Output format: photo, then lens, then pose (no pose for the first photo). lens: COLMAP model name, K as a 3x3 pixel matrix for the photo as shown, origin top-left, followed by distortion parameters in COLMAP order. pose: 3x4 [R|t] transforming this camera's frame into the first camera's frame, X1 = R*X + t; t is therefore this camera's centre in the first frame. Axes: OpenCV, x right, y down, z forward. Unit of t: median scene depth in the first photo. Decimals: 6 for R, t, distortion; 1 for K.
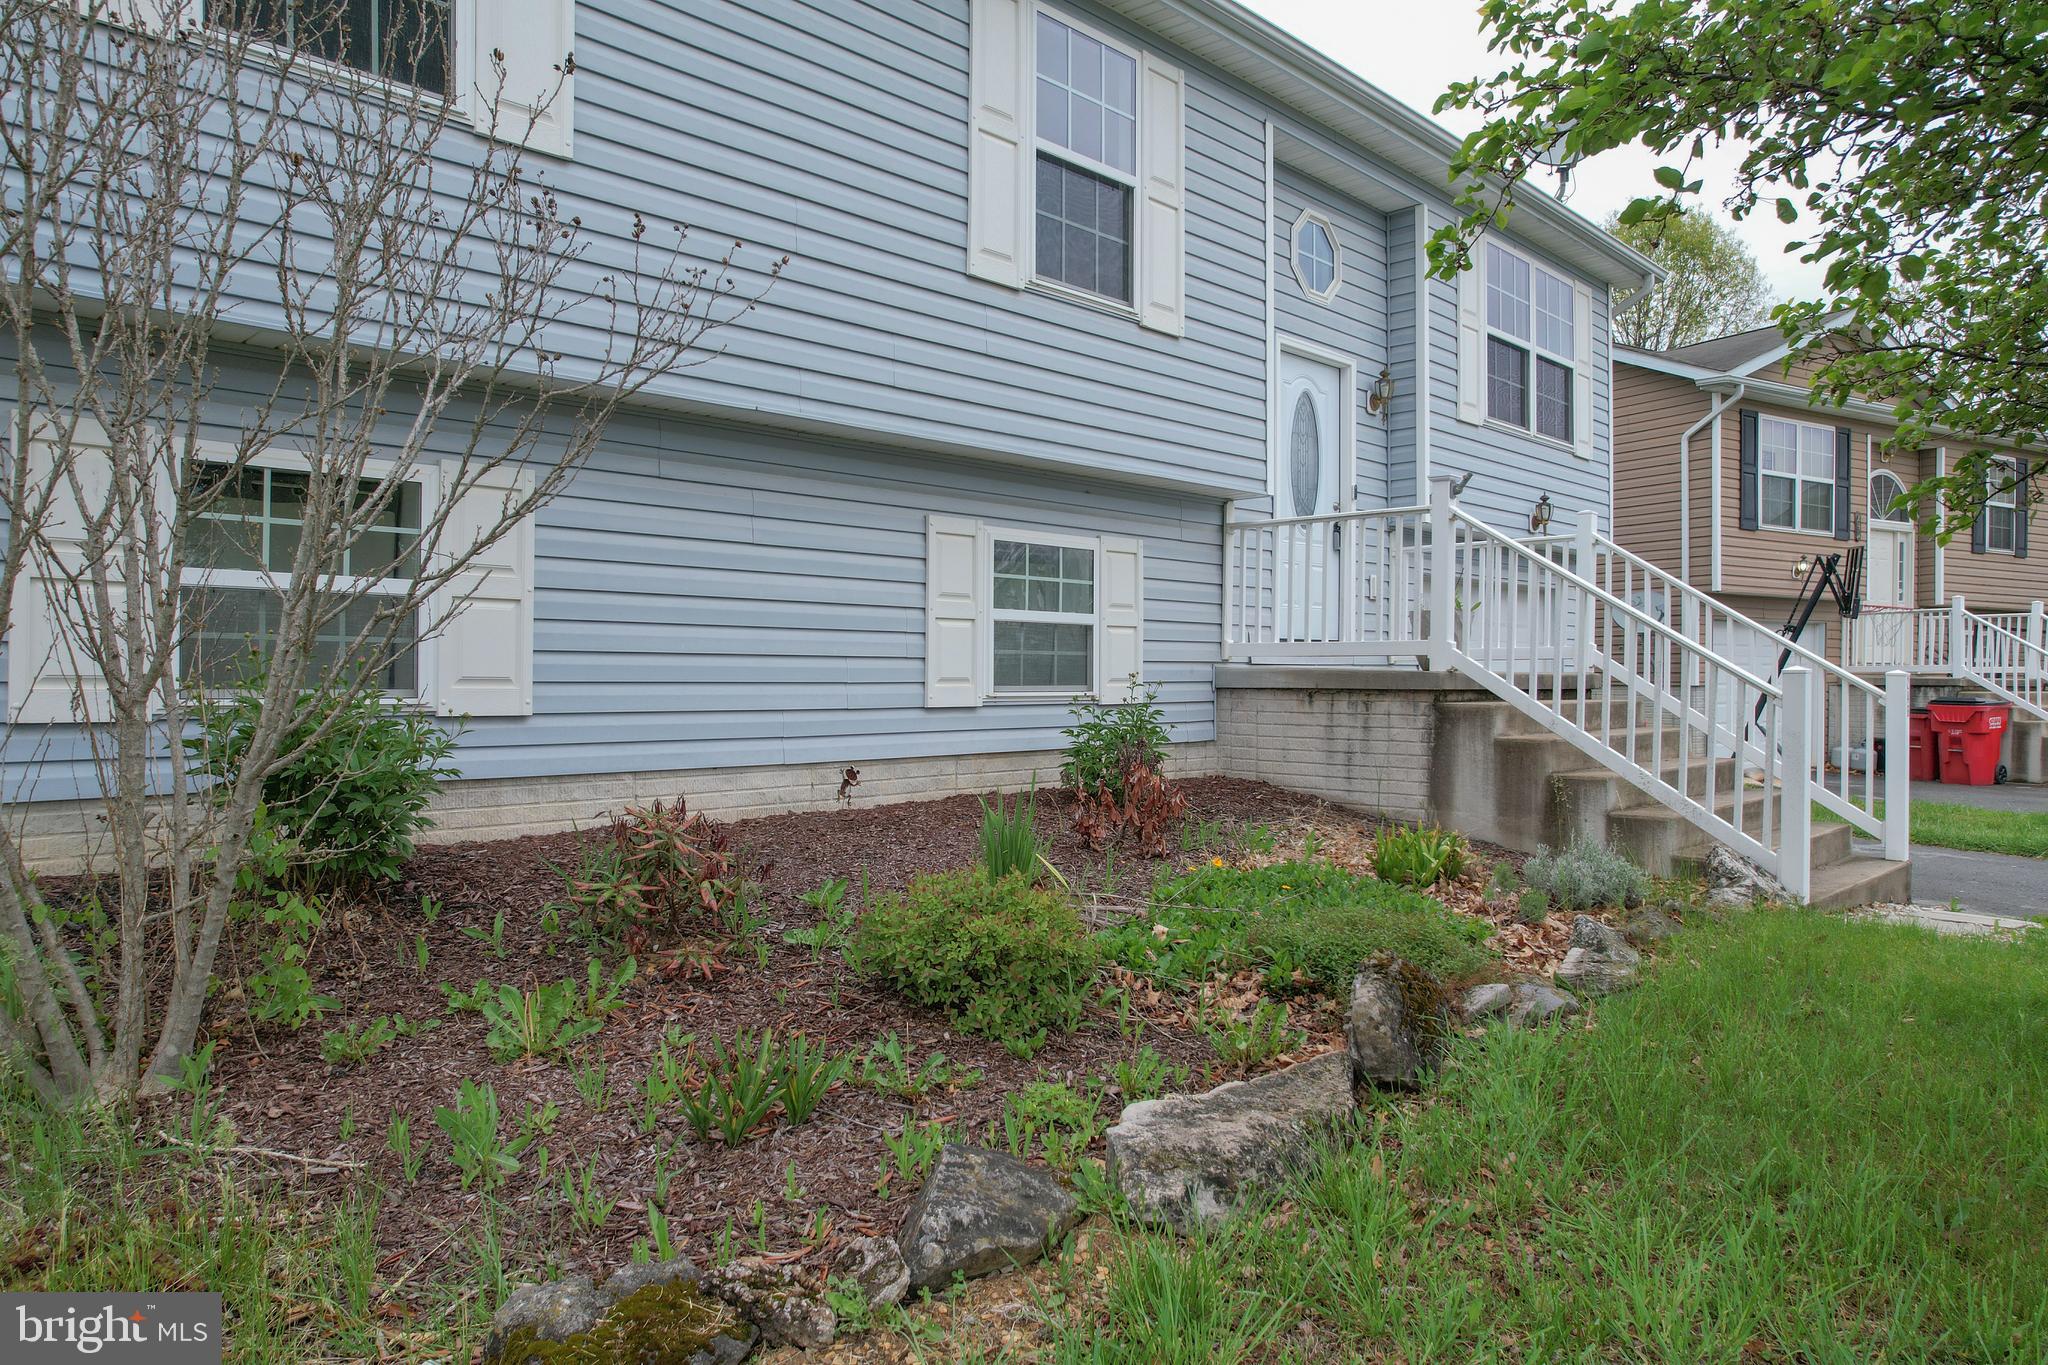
lens RADIAL K [[1305.9, 0, 1039.4], [0, 1305.9, 676.4], [0, 0, 1]] dist [-0.070723, 0.055742]
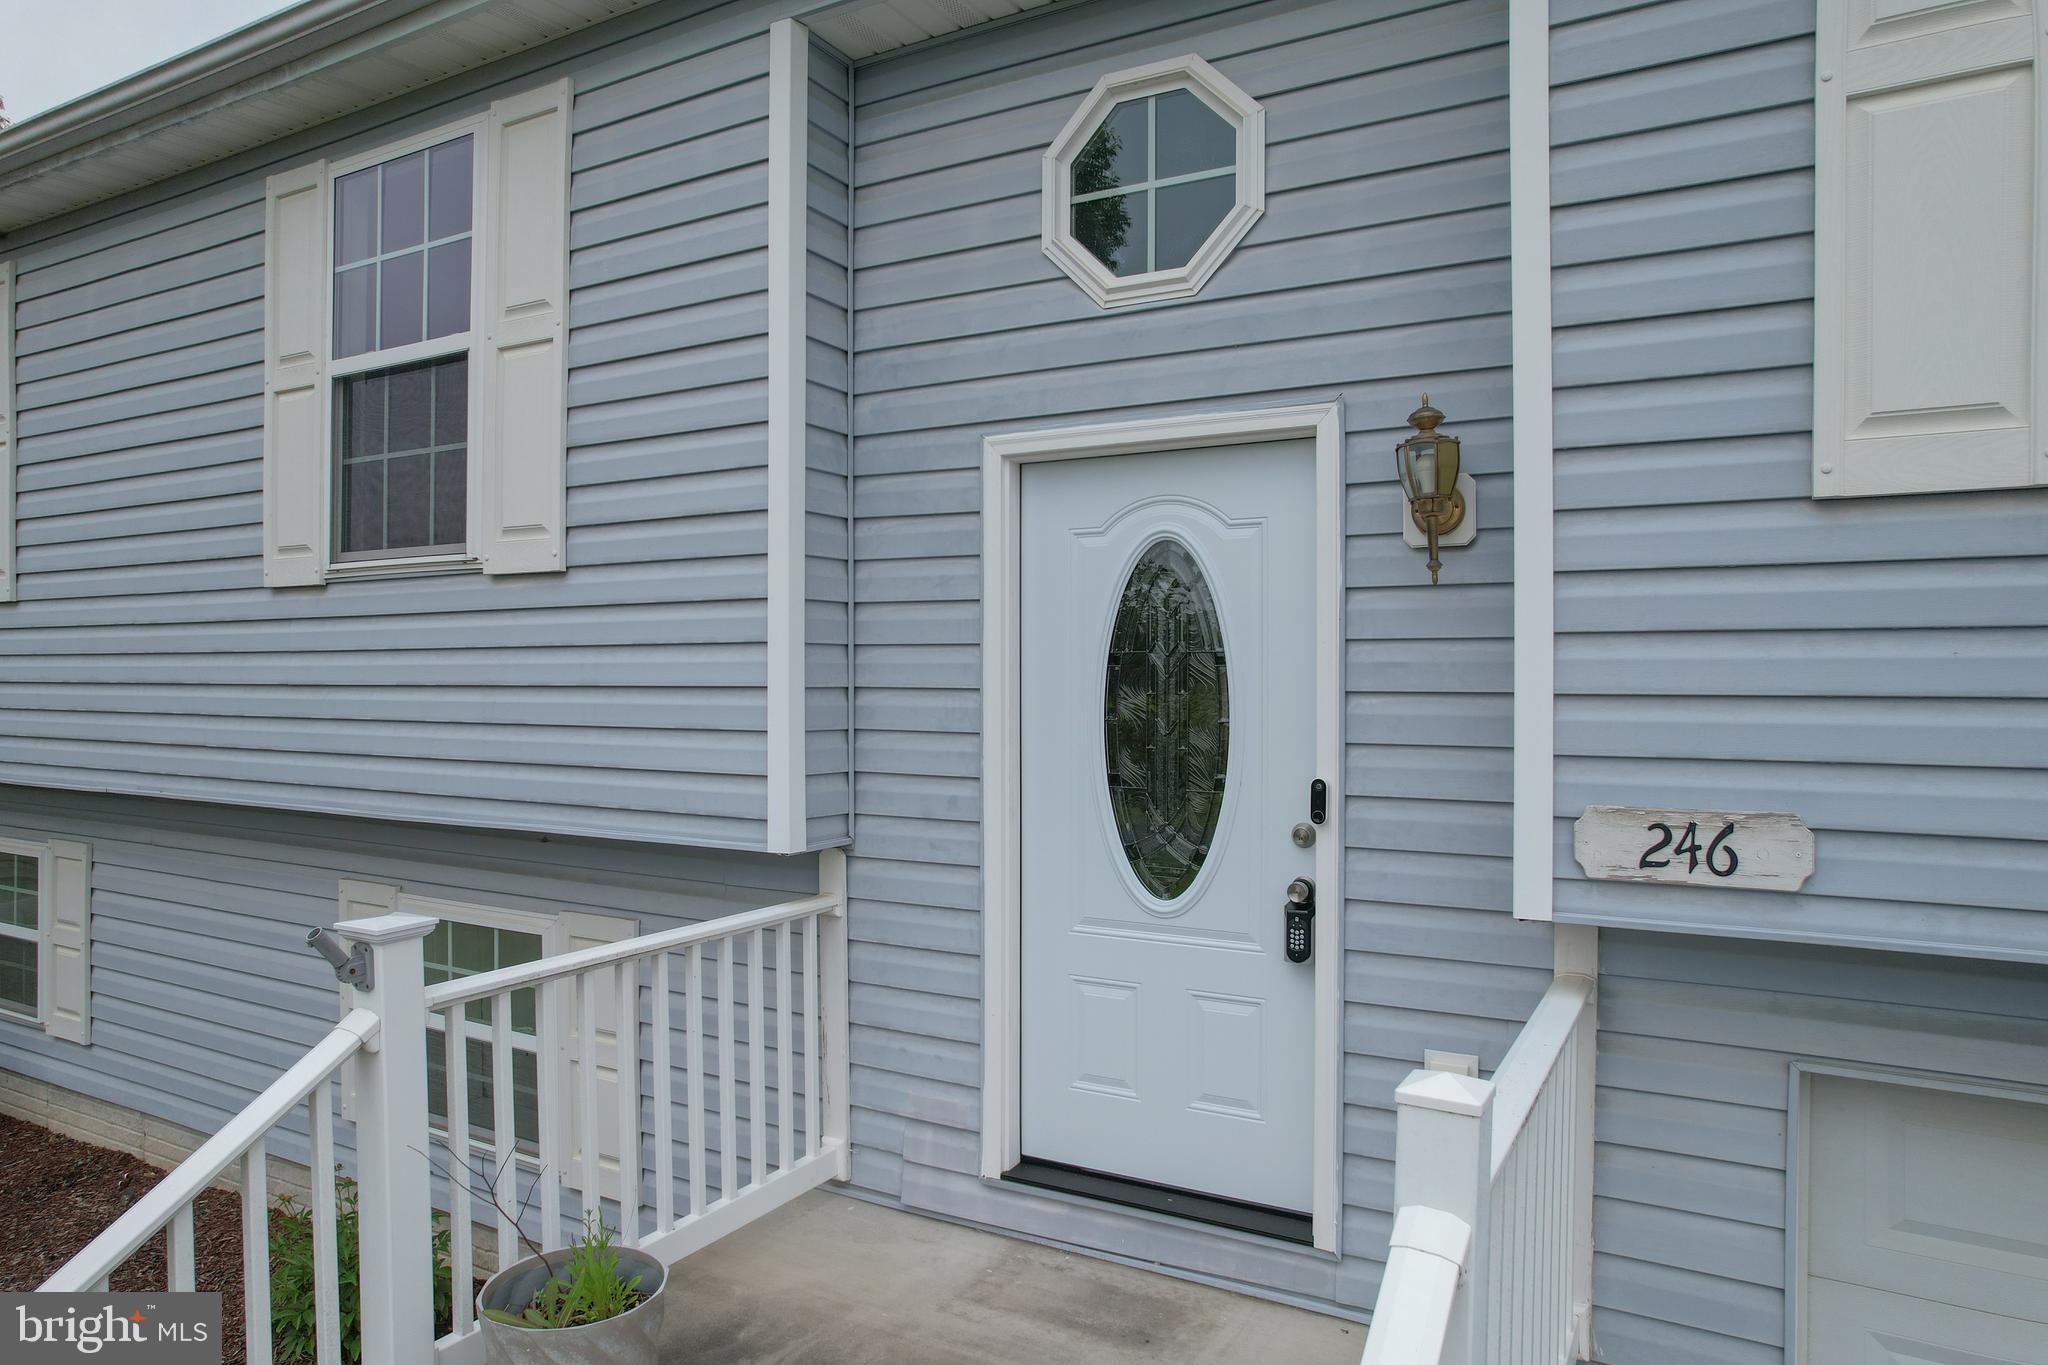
lens RADIAL K [[1305.9, 0, 1021.7], [0, 1305.9, 684.3], [0, 0, 1]] dist [-0.070723, 0.055742]
pose [[0.261205, 0.000891, -0.965283, 0.712054], [-0.003634, 0.999993, -0.000060, -0.222701], [0.965277, 0.003524, 0.261206, 1.086838]]
